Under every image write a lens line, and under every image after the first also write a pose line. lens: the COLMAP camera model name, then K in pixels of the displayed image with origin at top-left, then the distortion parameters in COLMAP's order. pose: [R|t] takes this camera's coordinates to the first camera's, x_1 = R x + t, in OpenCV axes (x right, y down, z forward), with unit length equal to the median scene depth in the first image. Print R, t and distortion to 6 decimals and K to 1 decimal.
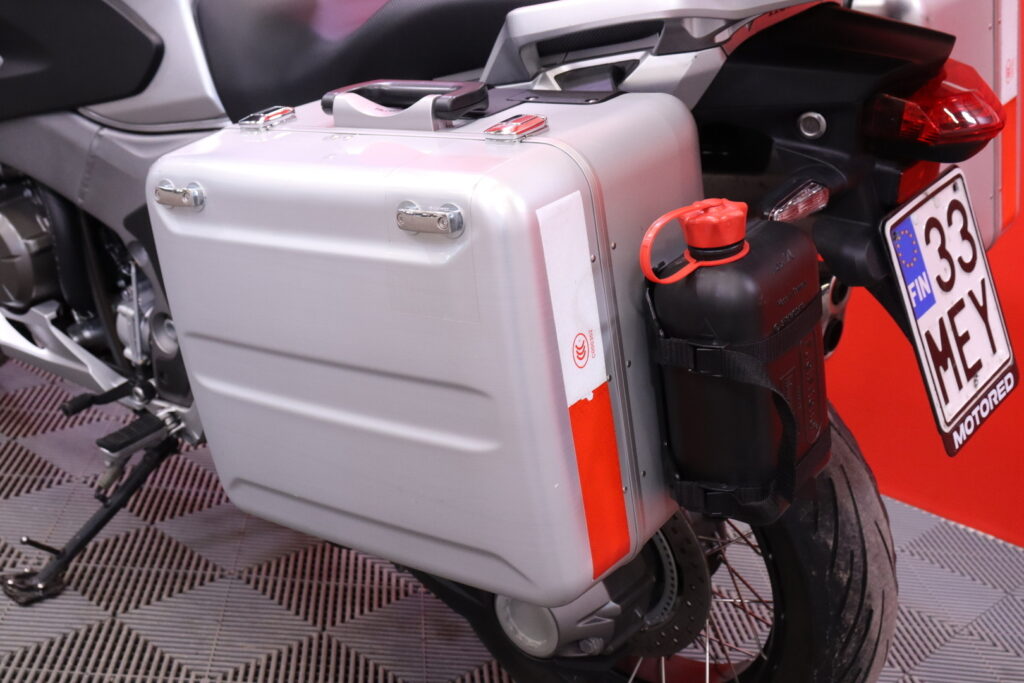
lens RADIAL K [[1338.8, 0, 512.0], [0, 1338.8, 341.5], [0, 0, 1]] dist [0.058073, -0.002731]
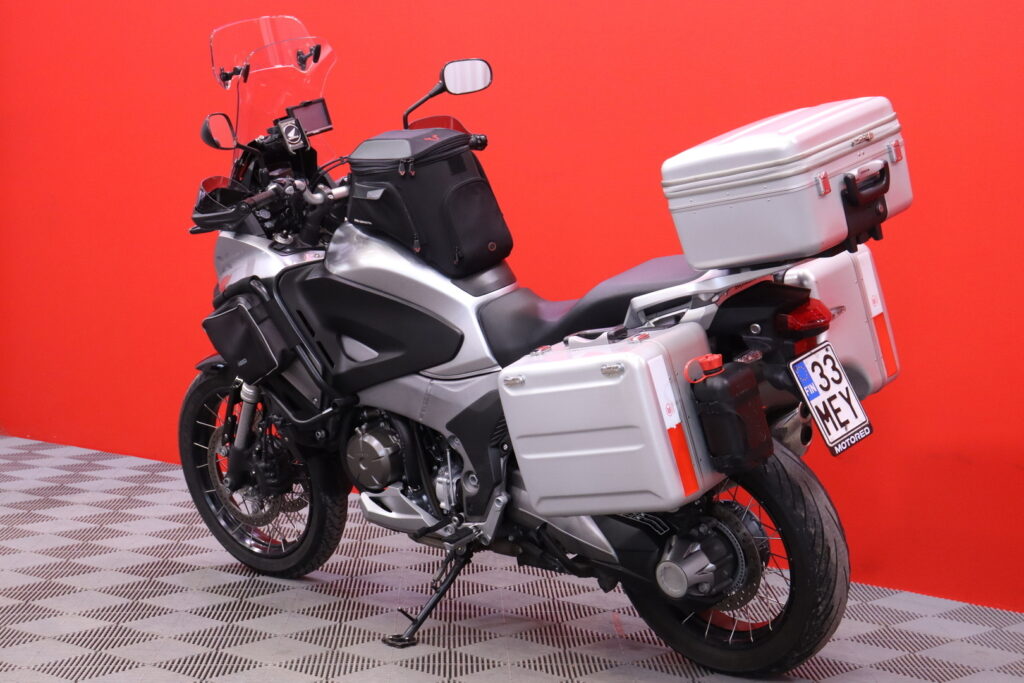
lens RADIAL K [[2185.7, 0, 512.0], [0, 2185.7, 341.5], [0, 0, 1]] dist [0.269879, -0.022589]
pose [[0.991950, -0.112595, -0.057943, 0.004330], [0.097007, 0.969793, -0.223810, 0.702811], [0.081392, 0.216387, 0.972909, -2.889356]]
